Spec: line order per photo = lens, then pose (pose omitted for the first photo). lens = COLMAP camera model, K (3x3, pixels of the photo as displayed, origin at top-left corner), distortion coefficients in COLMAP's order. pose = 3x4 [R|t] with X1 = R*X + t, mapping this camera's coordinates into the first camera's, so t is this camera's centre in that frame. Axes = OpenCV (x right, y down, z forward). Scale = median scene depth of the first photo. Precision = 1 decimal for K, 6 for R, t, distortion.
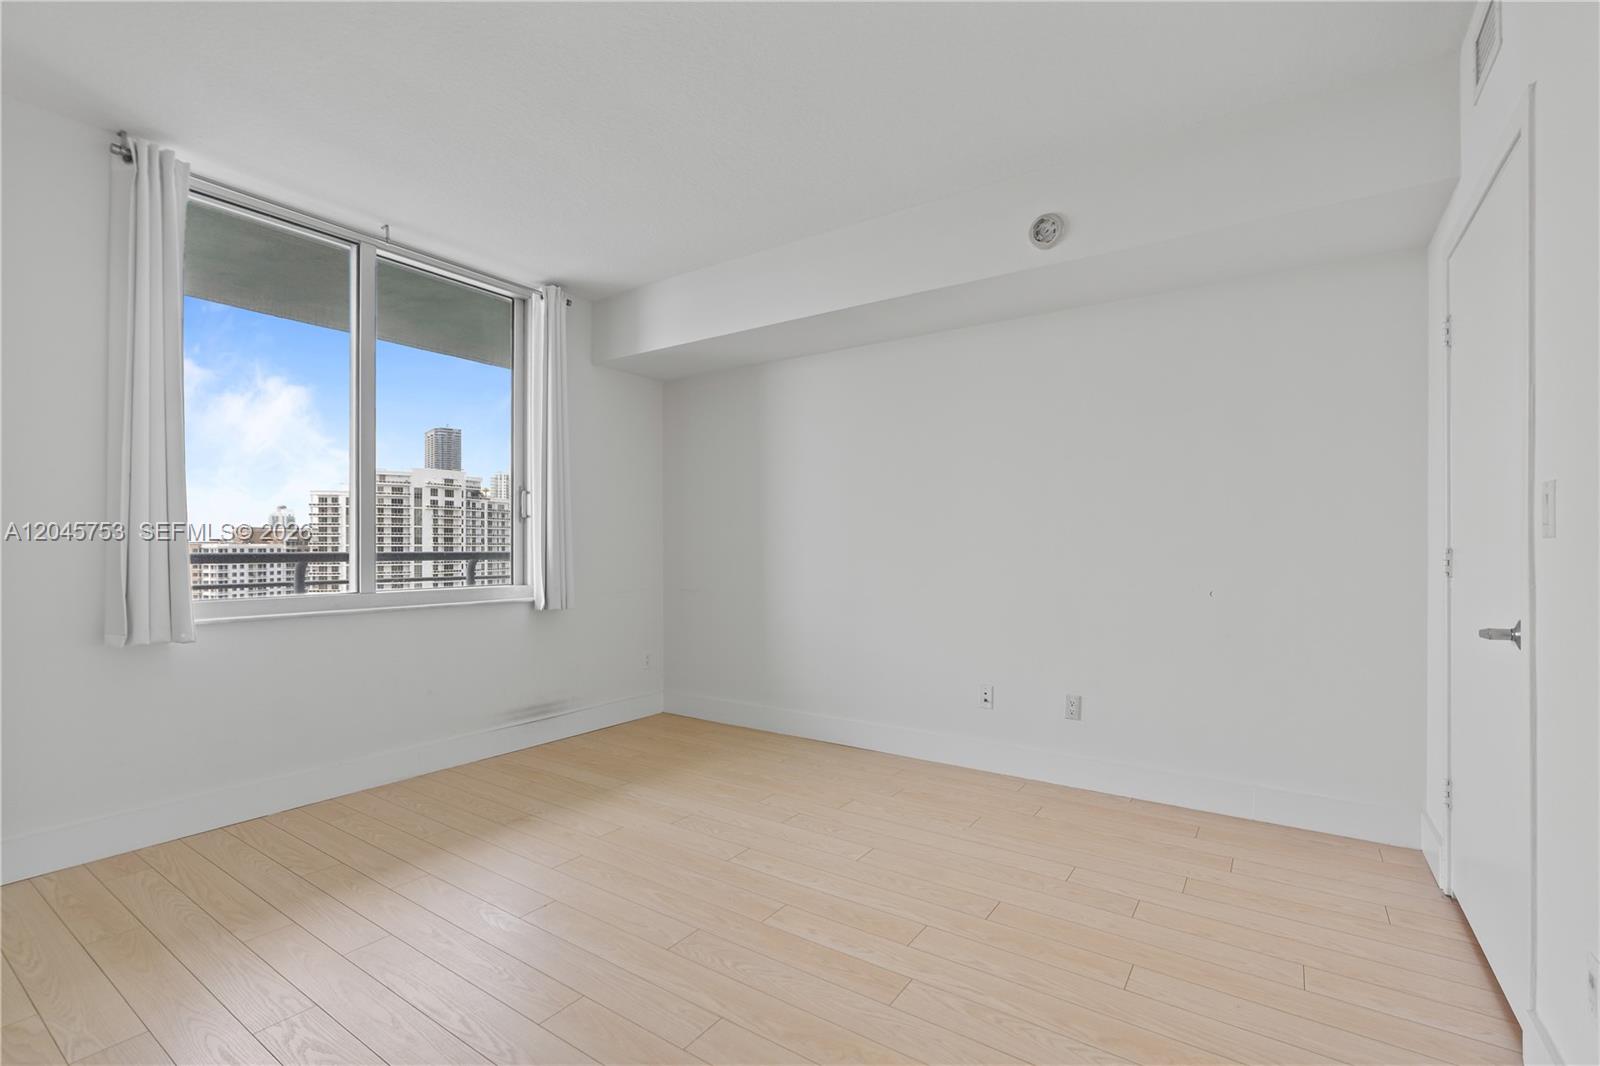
lens RADIAL K [[720.9, 0, 800.0], [0, 720.9, 533.0], [0, 0, 1]] dist [-0.000305, 0.000013]
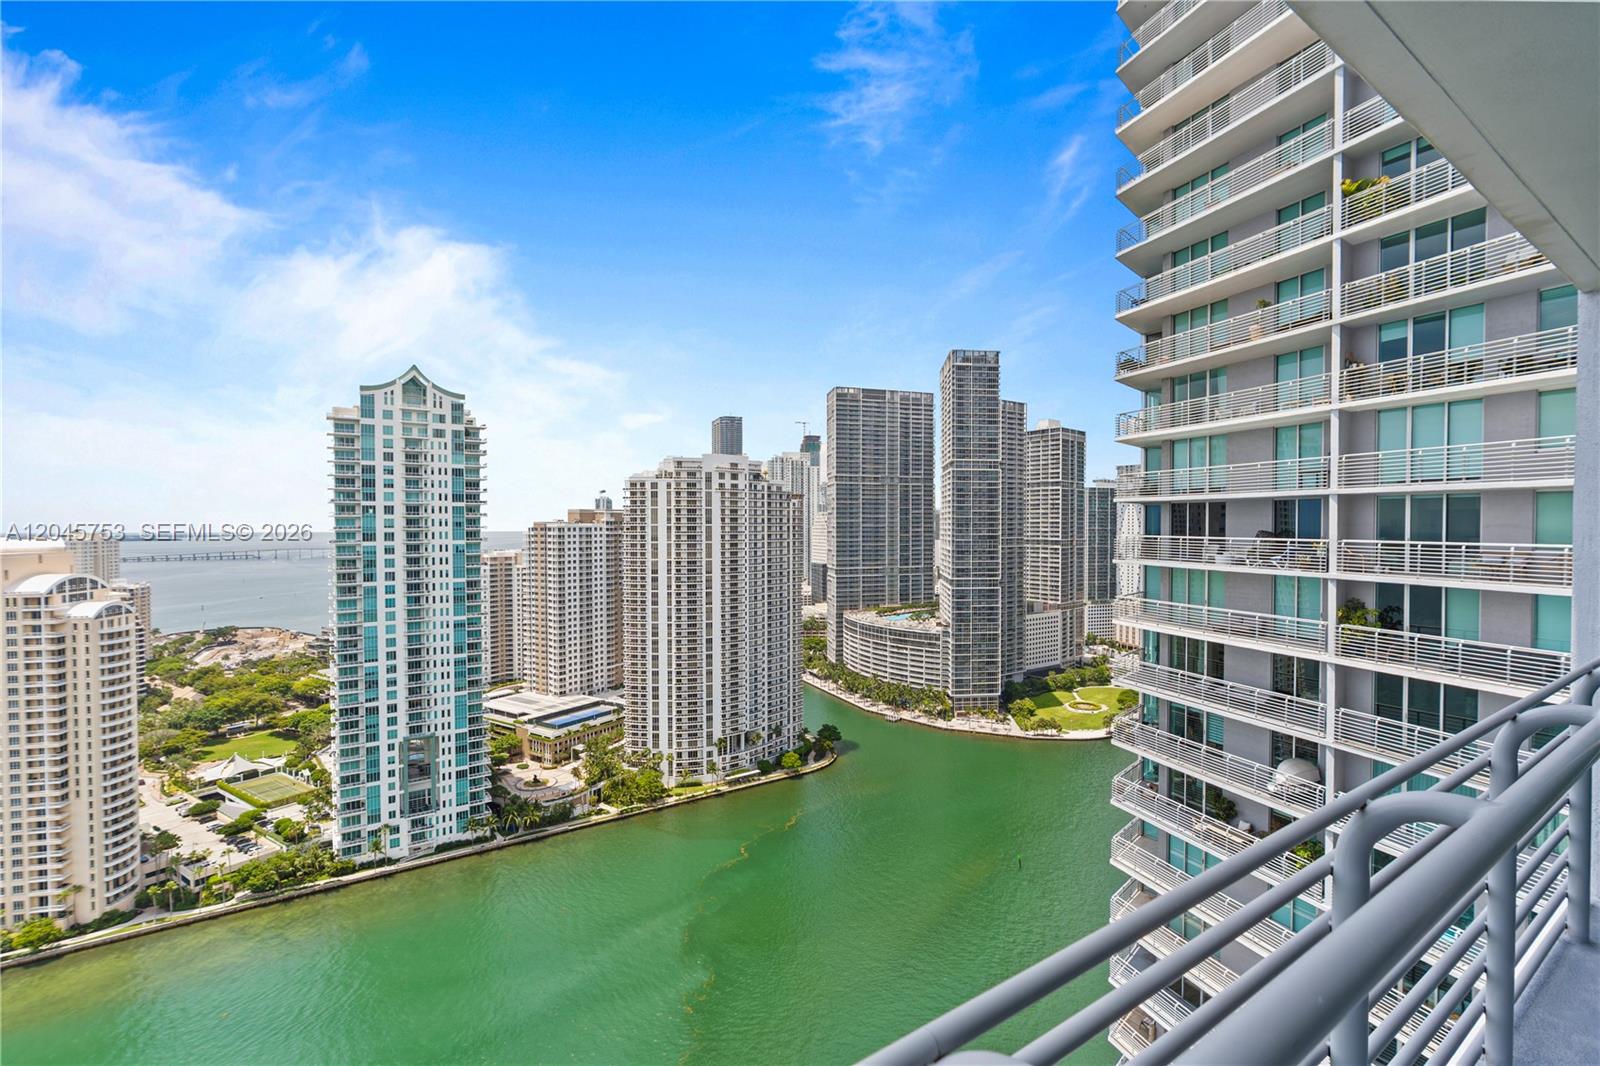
lens RADIAL K [[720.9, 0, 800.0], [0, 720.9, 533.0], [0, 0, 1]] dist [-0.000305, 0.000013]
pose [[0.935238, 0.006542, -0.353958, -0.228762], [0.003861, 0.999581, 0.028678, -0.021291], [0.353997, -0.028188, 0.934822, 0.450800]]
